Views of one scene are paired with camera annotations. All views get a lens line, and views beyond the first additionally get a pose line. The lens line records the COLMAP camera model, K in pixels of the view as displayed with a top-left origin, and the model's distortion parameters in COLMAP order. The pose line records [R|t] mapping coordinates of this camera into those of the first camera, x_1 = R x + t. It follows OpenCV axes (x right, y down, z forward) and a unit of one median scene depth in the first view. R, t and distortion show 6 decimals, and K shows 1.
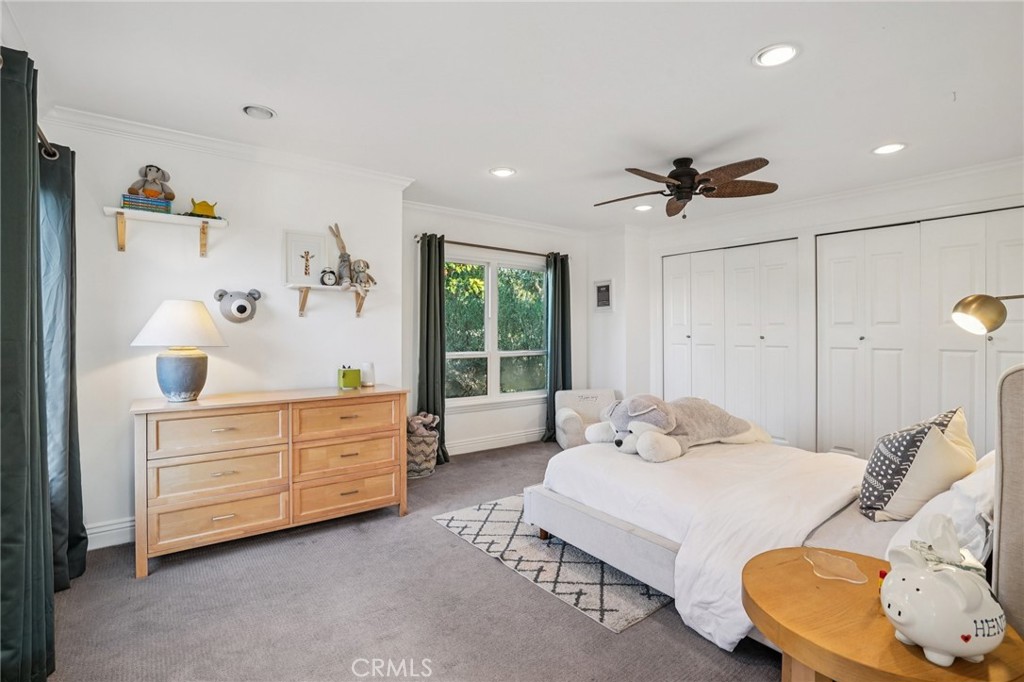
lens RADIAL K [[480.9, 0, 513.3], [0, 480.9, 327.8], [0, 0, 1]] dist [-0.029005, 0.000402]
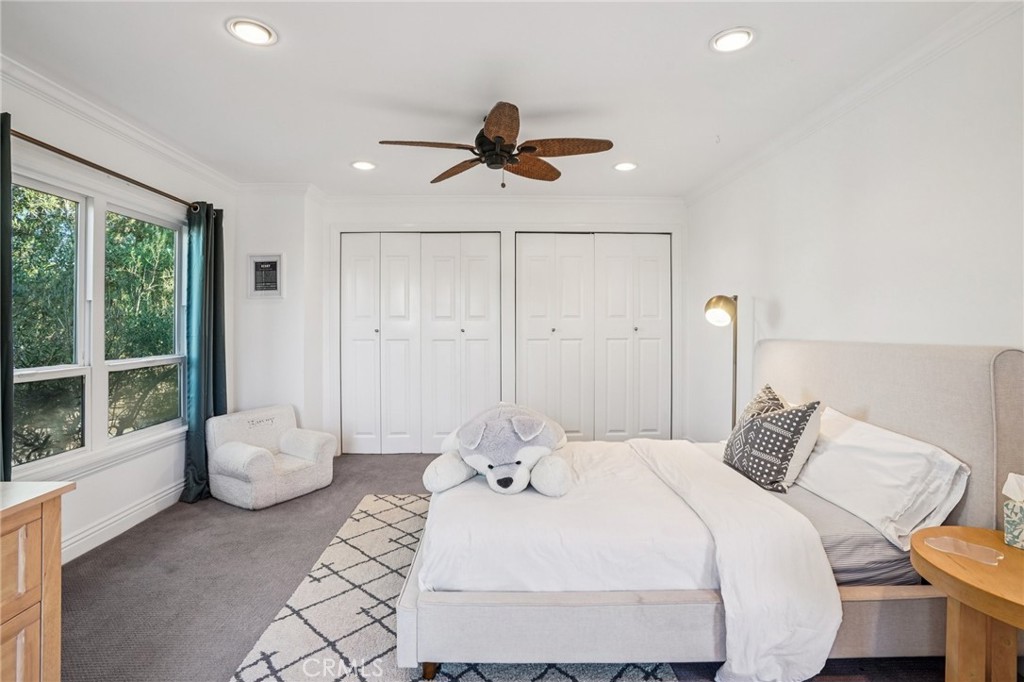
lens RADIAL K [[486.9, 0, 509.9], [0, 486.9, 315.3], [0, 0, 1]] dist [-0.033945, 0.000368]
pose [[0.597322, 0.011814, 0.801914, -0.219579], [-0.000716, 0.999899, -0.014197, 0.003266], [-0.802001, 0.007906, 0.597271, 0.351697]]
